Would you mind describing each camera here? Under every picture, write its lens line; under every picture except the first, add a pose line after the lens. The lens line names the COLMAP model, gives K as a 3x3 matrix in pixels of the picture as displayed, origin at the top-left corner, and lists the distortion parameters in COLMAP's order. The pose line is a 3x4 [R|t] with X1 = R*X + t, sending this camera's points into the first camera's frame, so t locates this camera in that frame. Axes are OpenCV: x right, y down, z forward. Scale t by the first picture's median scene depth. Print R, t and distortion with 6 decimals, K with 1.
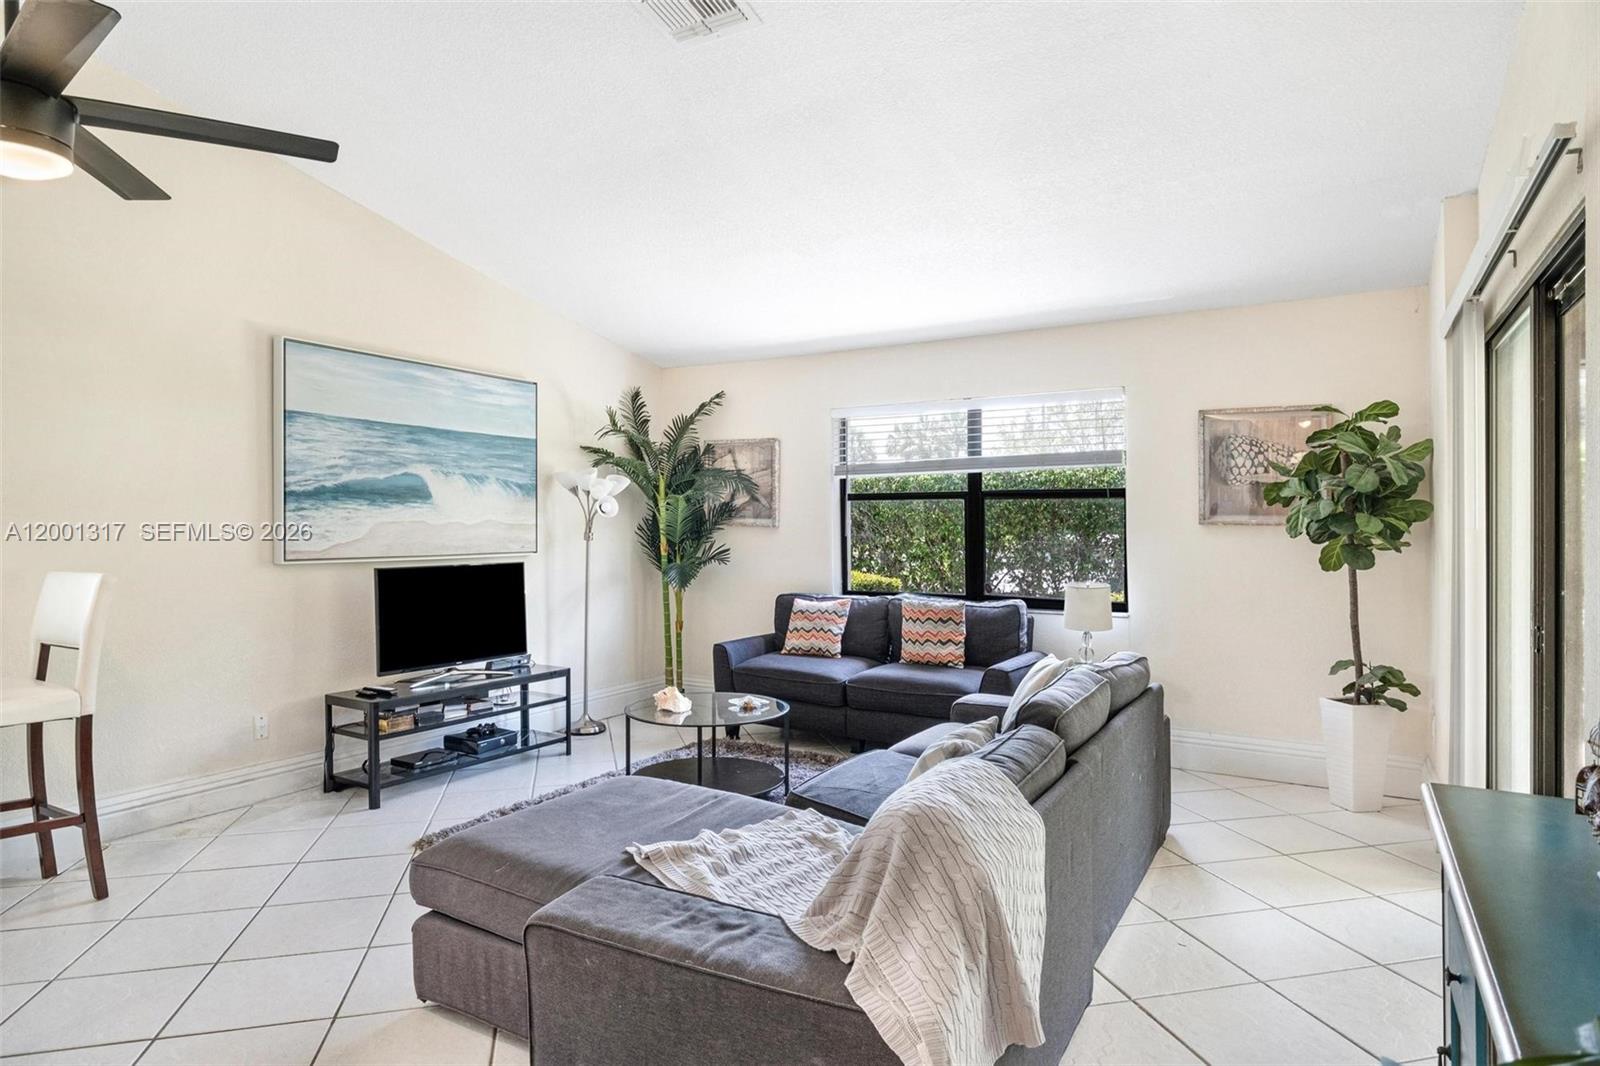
lens RADIAL K [[907.6, 0, 810.9], [0, 907.6, 547.5], [0, 0, 1]] dist [0.029028, -0.032962]
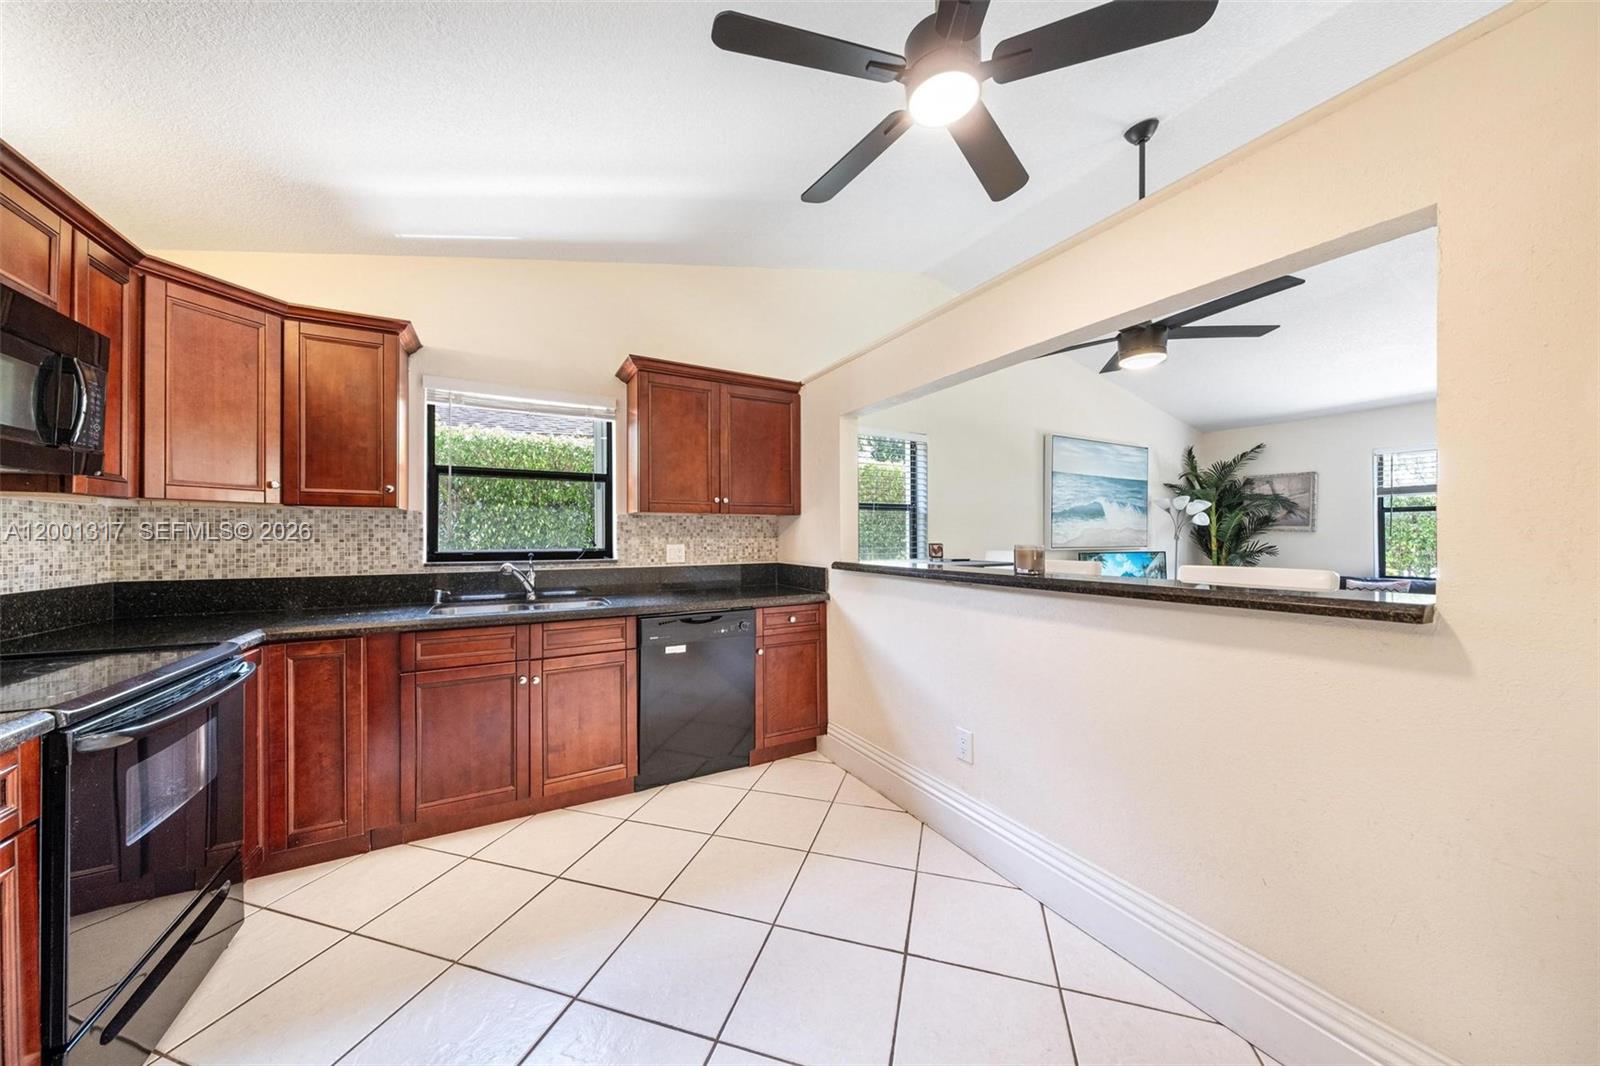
lens RADIAL K [[523.7, 0, 790.3], [0, 523.7, 533.7], [0, 0, 1]] dist [-0.000984, -0.000067]
pose [[0.848991, -0.001276, -0.528405, -0.442435], [-0.013426, 0.999622, -0.023986, 0.017047], [0.528236, 0.027459, 0.848653, -0.237166]]
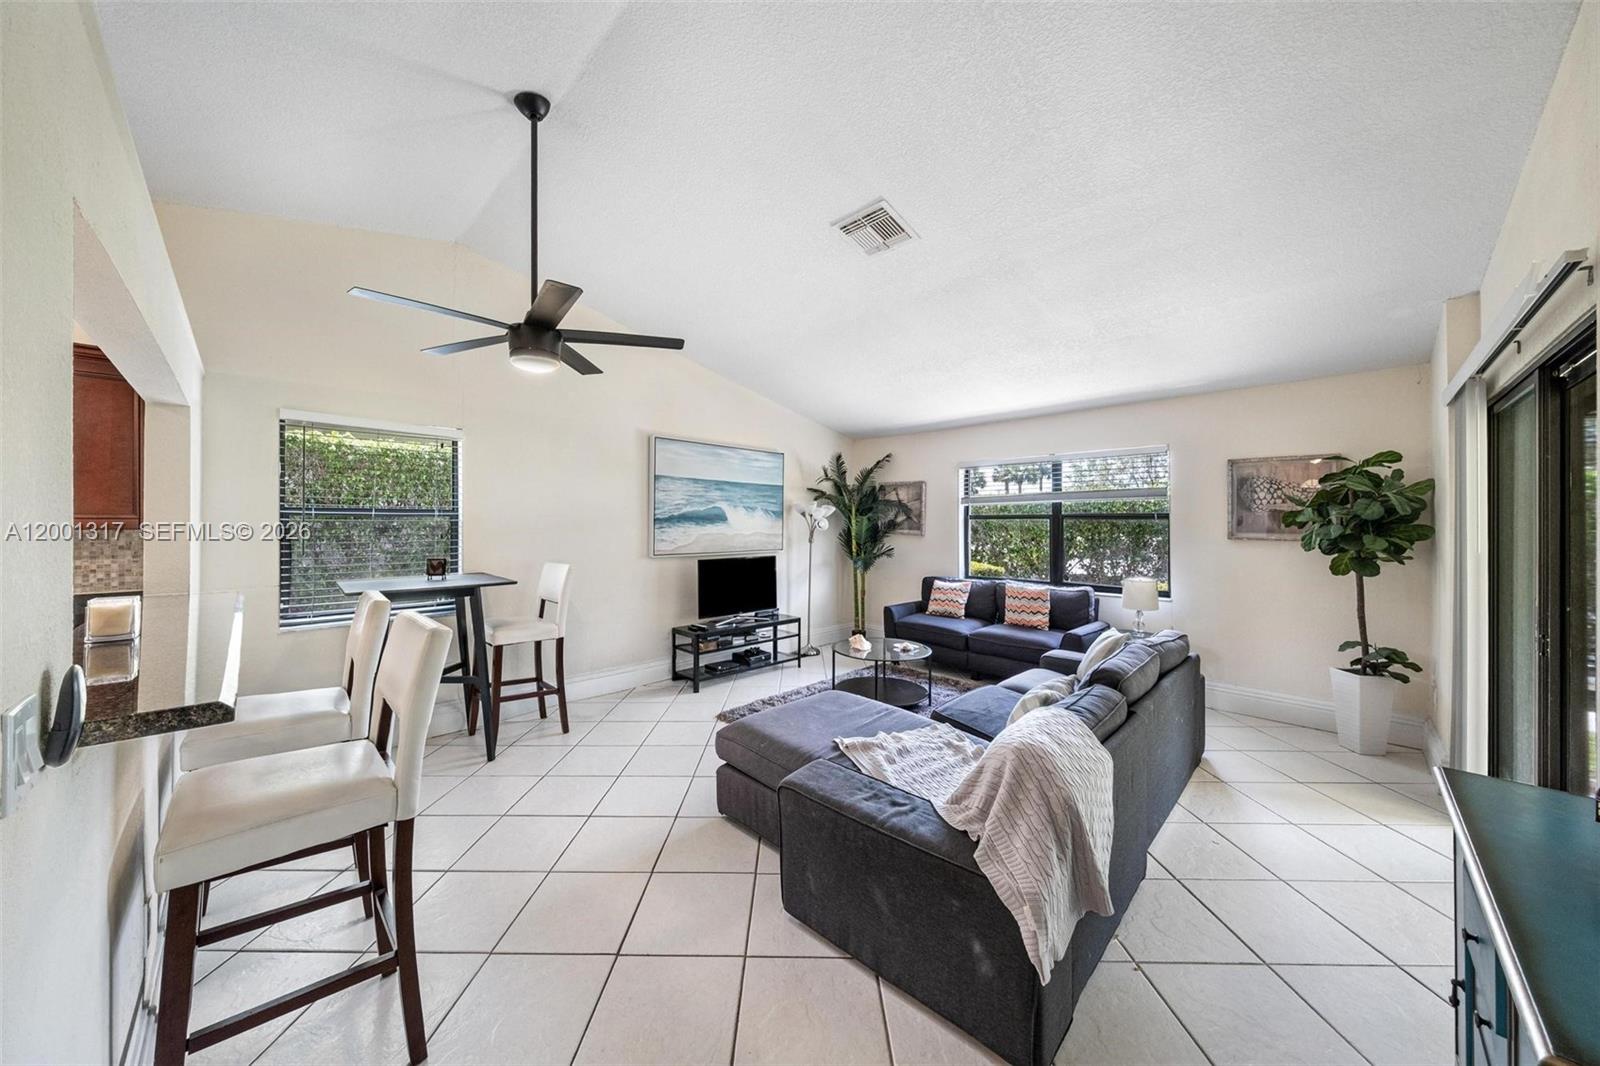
lens RADIAL K [[543.5, 0, 800.0], [0, 543.5, 533.0], [0, 0, 1]] dist [0.008556, -0.004391]
pose [[0.967136, 0.006473, -0.254177, -0.005913], [-0.009081, 0.999917, -0.009088, -0.023392], [0.254097, 0.011097, 0.967115, 0.002565]]
